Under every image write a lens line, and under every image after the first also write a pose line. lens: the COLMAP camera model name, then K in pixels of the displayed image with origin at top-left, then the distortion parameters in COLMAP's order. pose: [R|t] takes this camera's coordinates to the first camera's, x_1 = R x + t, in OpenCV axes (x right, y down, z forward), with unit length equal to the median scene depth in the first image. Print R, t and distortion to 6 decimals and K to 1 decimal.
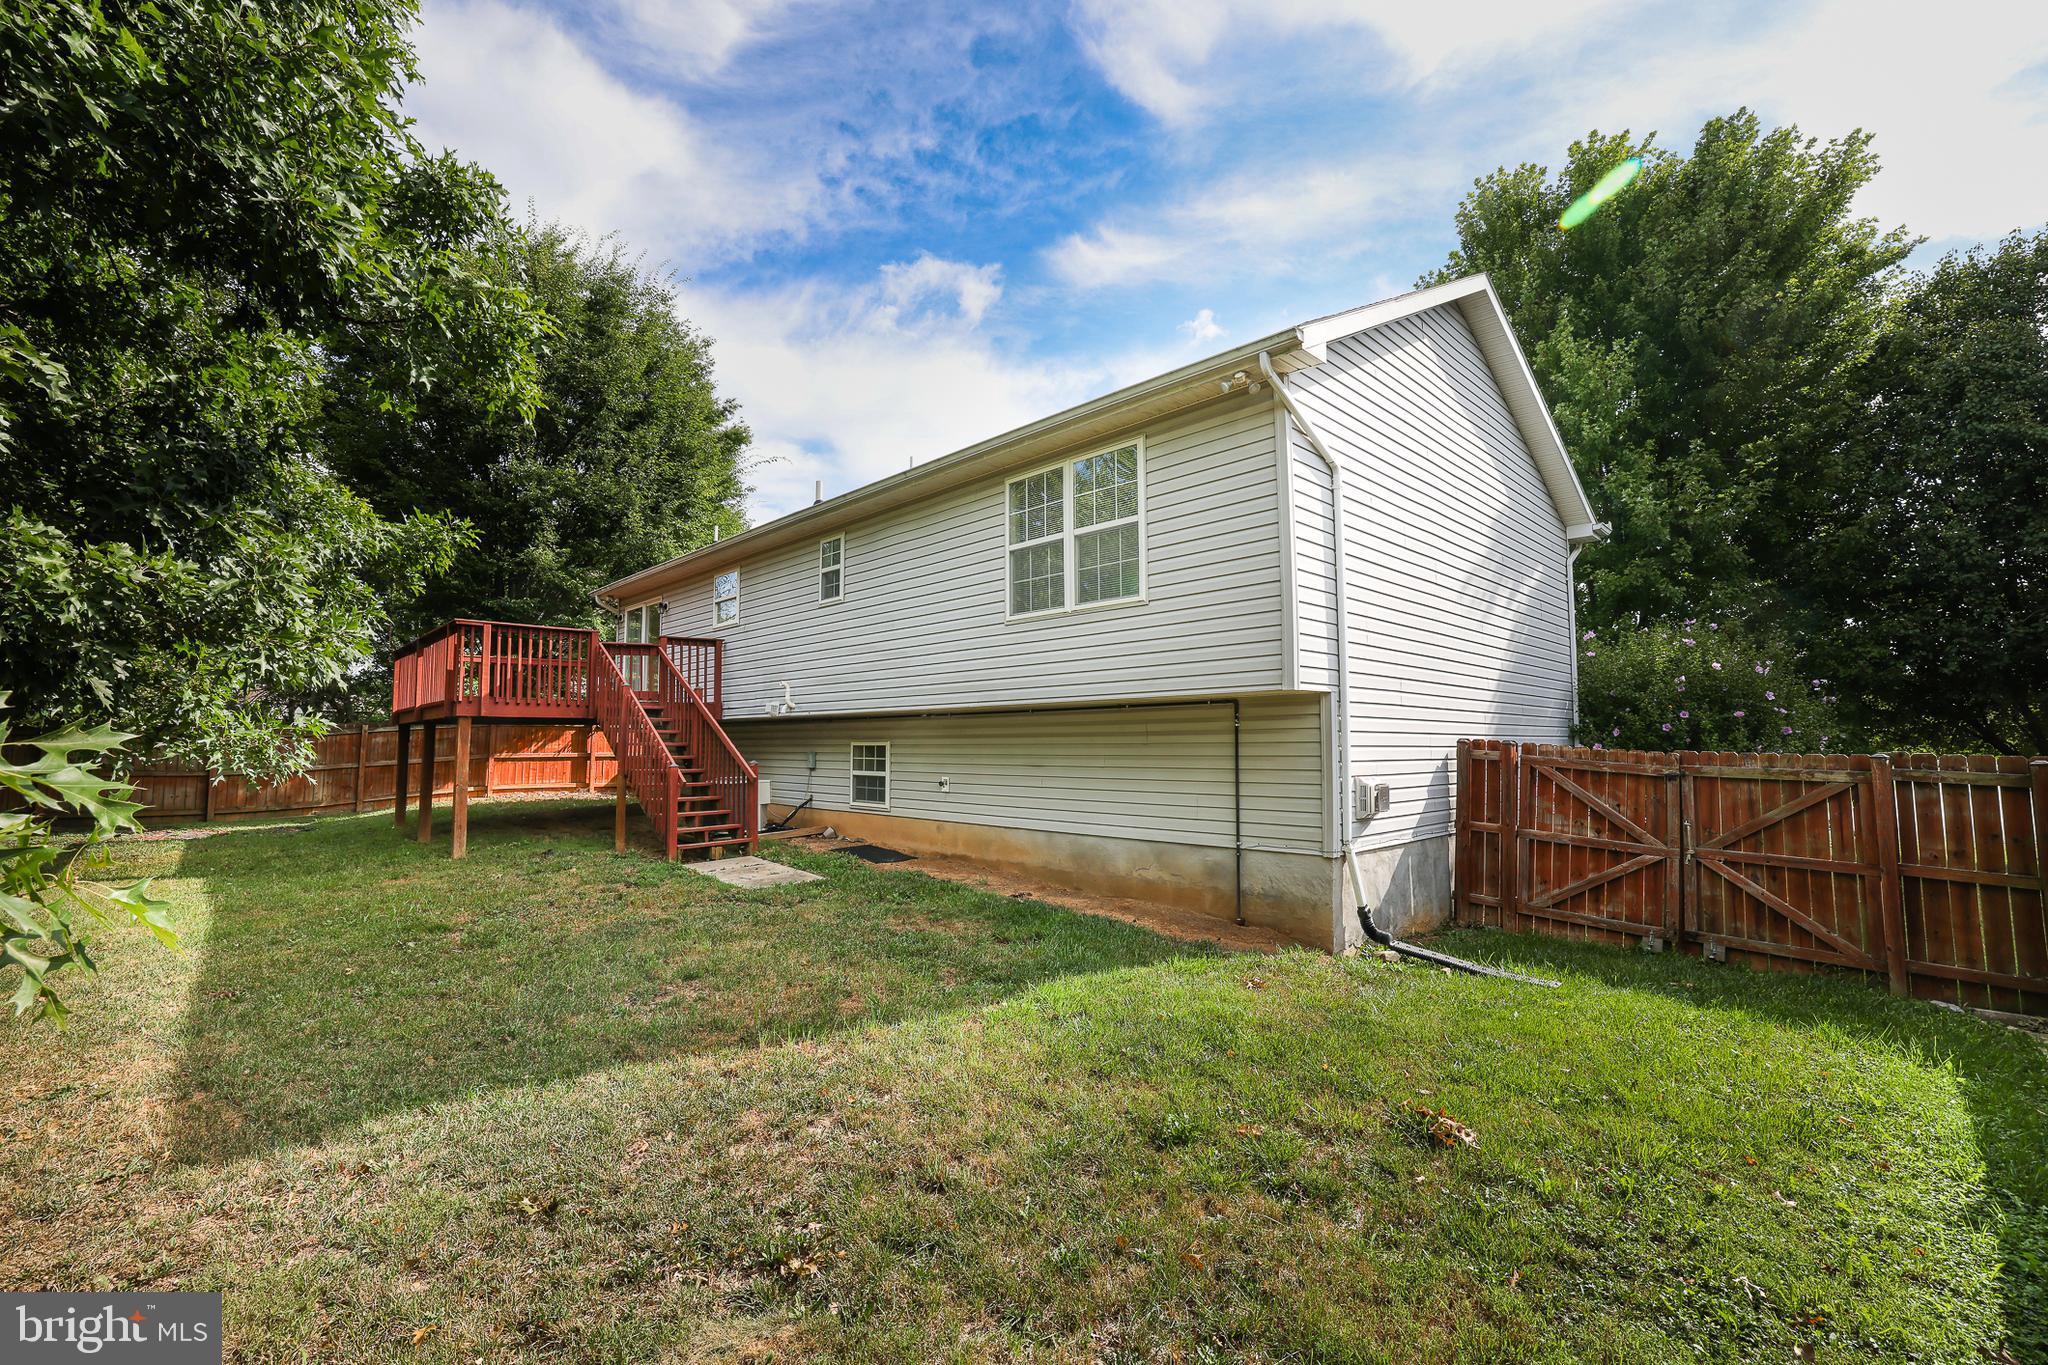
lens RADIAL K [[893.3, 0, 1031.5], [0, 893.3, 656.5], [0, 0, 1]] dist [-0.047811, 0.018379]
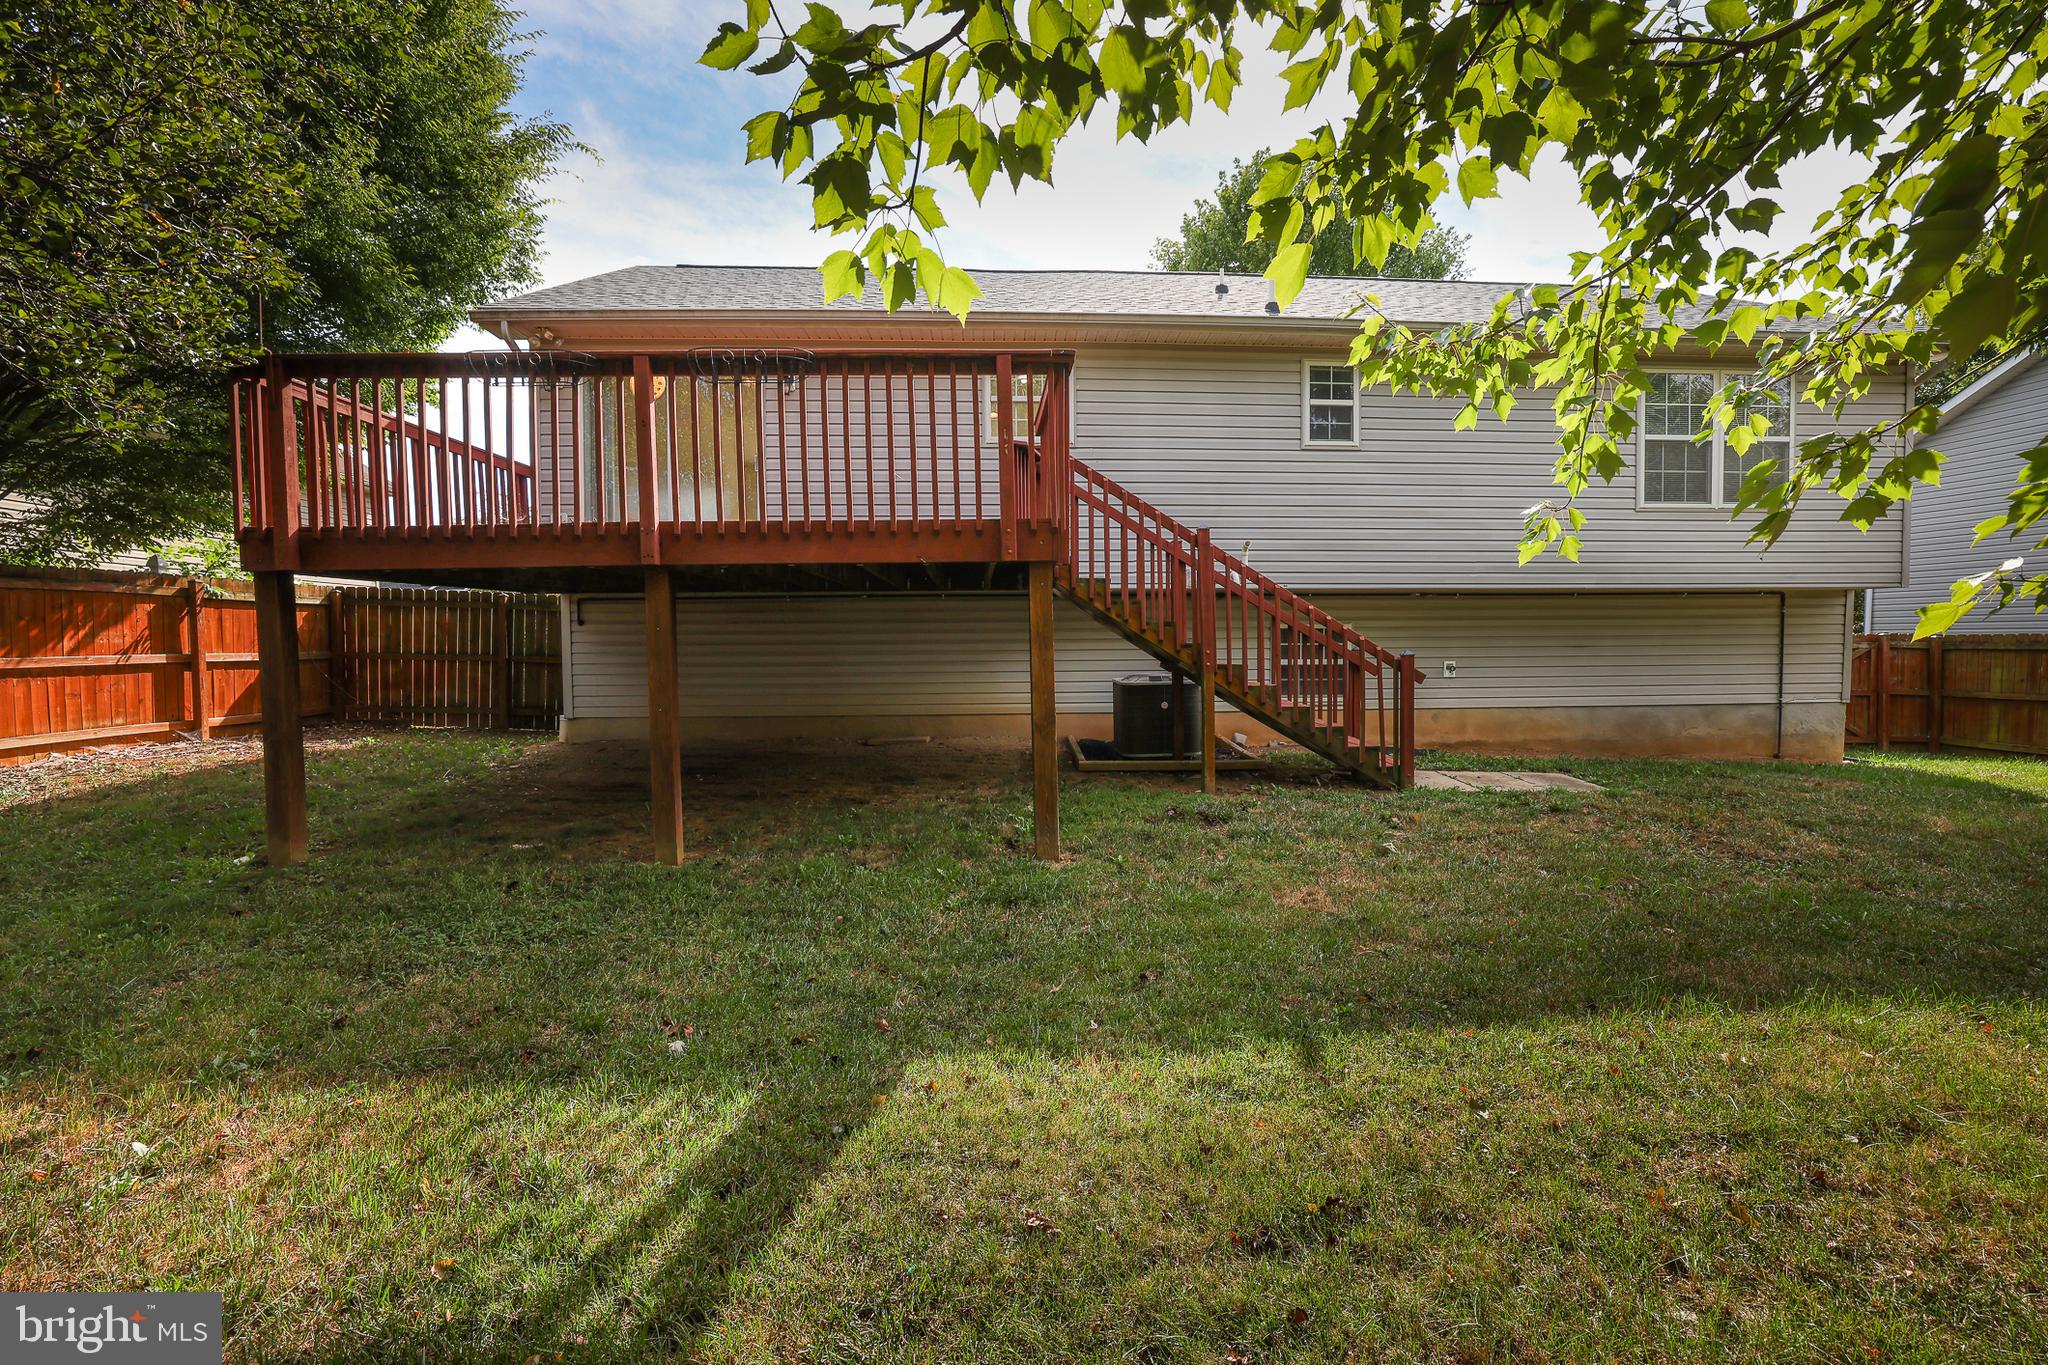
lens RADIAL K [[893.3, 0, 1031.5], [0, 893.3, 656.5], [0, 0, 1]] dist [-0.047811, 0.018379]
pose [[0.640209, -0.011059, 0.768121, -1.279073], [-0.069046, 0.995021, 0.071874, 0.110176], [-0.765092, -0.099049, 0.636258, 0.882565]]
